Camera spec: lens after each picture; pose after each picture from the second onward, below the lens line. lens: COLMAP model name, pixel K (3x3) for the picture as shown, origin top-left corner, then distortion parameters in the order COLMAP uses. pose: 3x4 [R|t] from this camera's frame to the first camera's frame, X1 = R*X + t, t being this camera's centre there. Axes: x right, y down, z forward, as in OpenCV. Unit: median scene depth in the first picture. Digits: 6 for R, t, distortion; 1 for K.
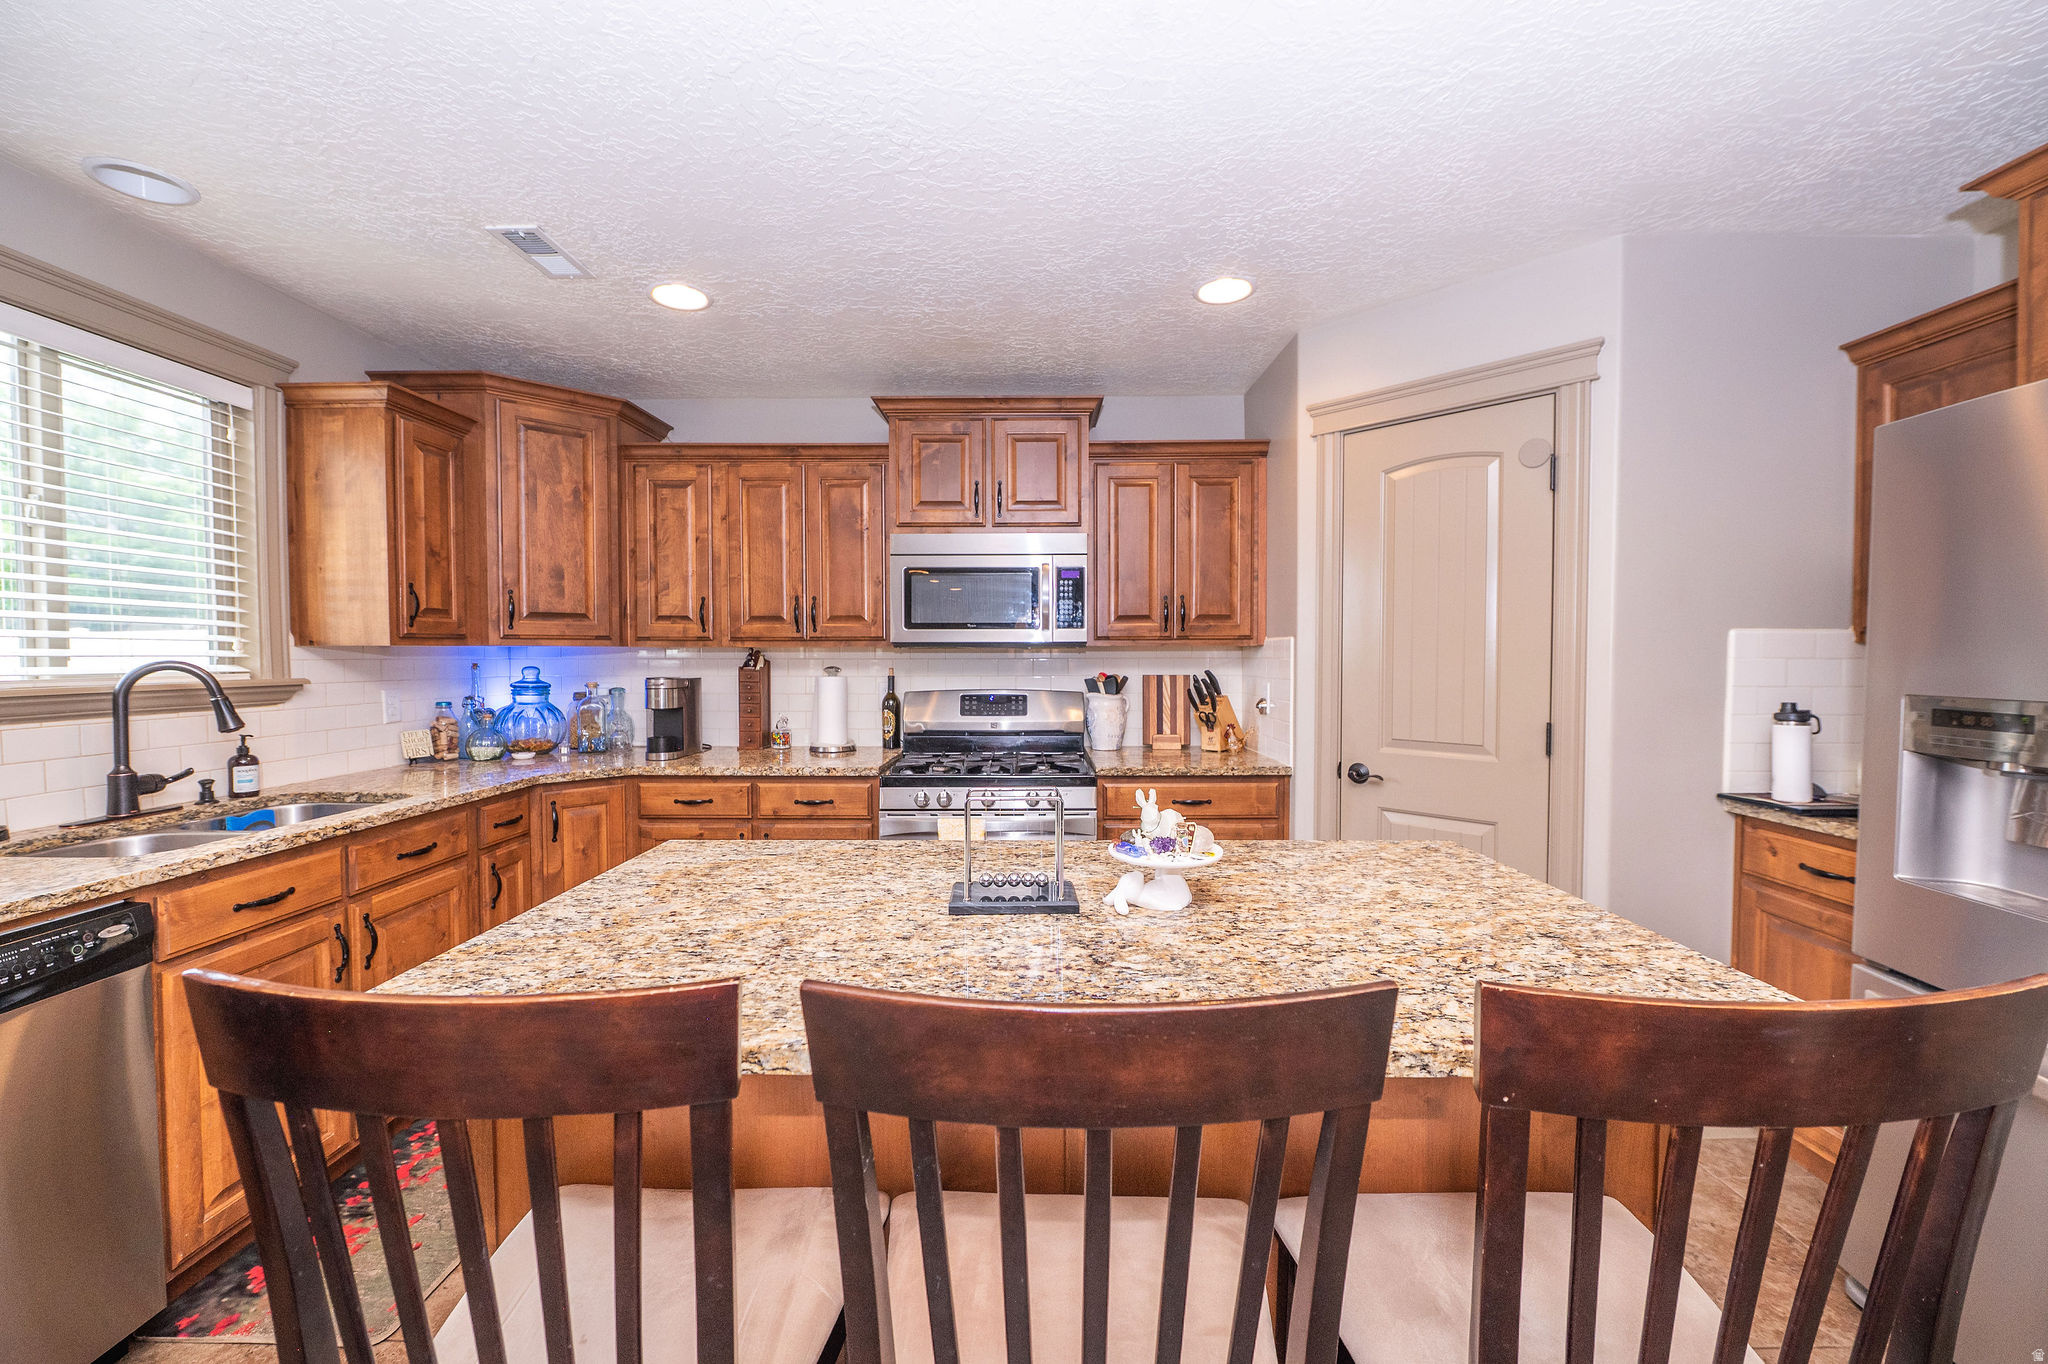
lens RADIAL K [[809.2, 0, 1029.5], [0, 809.2, 678.1], [0, 0, 1]] dist [-0.012831, 0.000023]
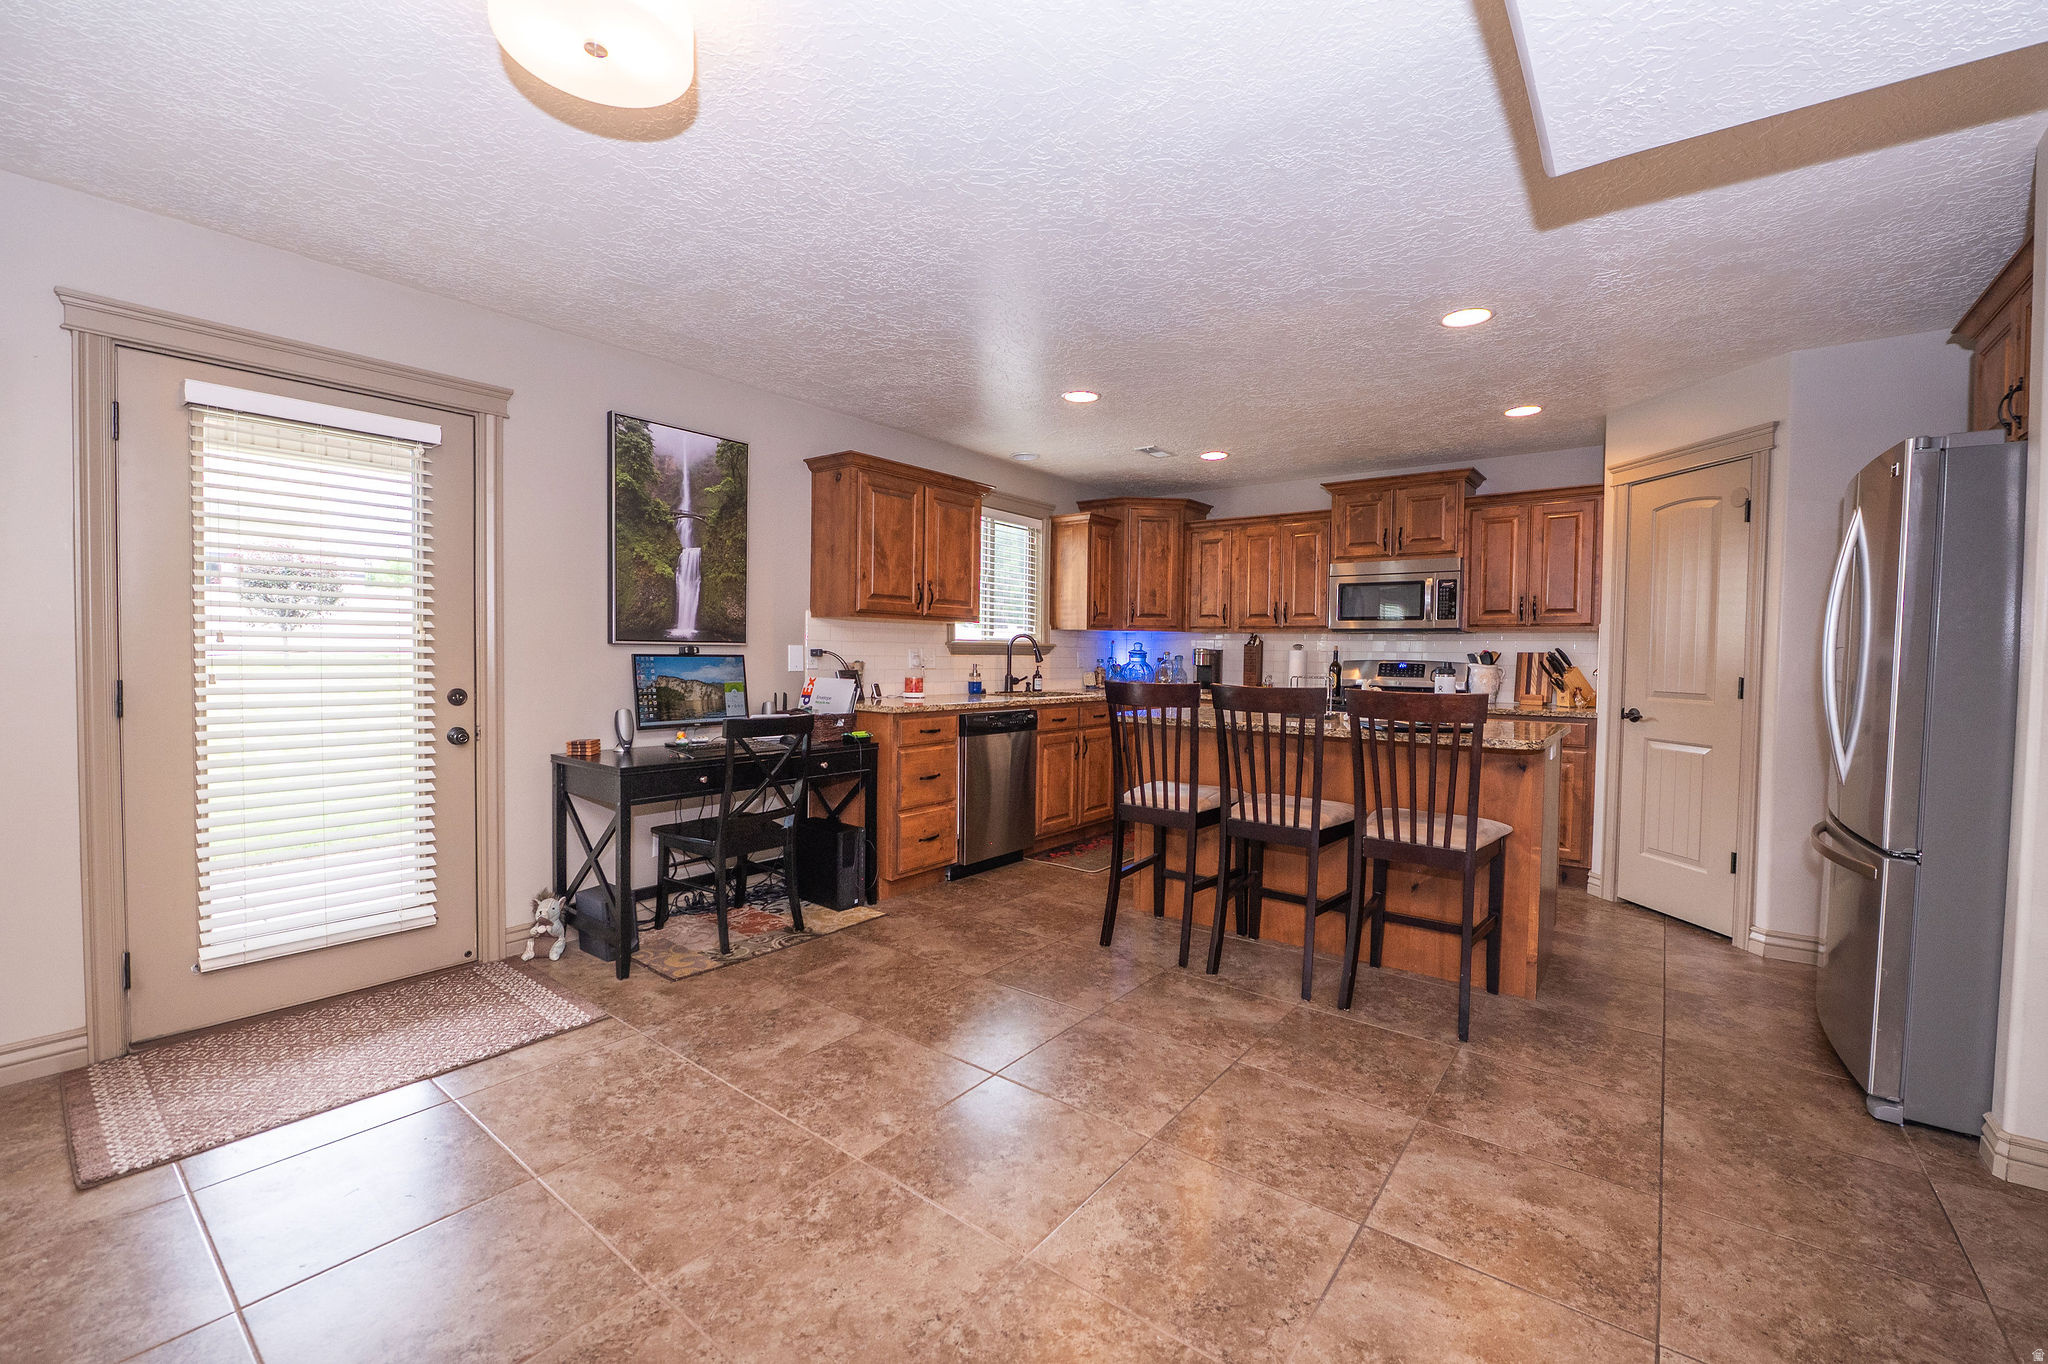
lens RADIAL K [[809.2, 0, 1029.5], [0, 809.2, 678.1], [0, 0, 1]] dist [-0.012831, 0.000023]
pose [[0.792138, 0.032756, -0.609463, 0.358214], [-0.033055, 0.999396, 0.010751, 0.059997], [0.609447, 0.011629, 0.792742, -0.697504]]
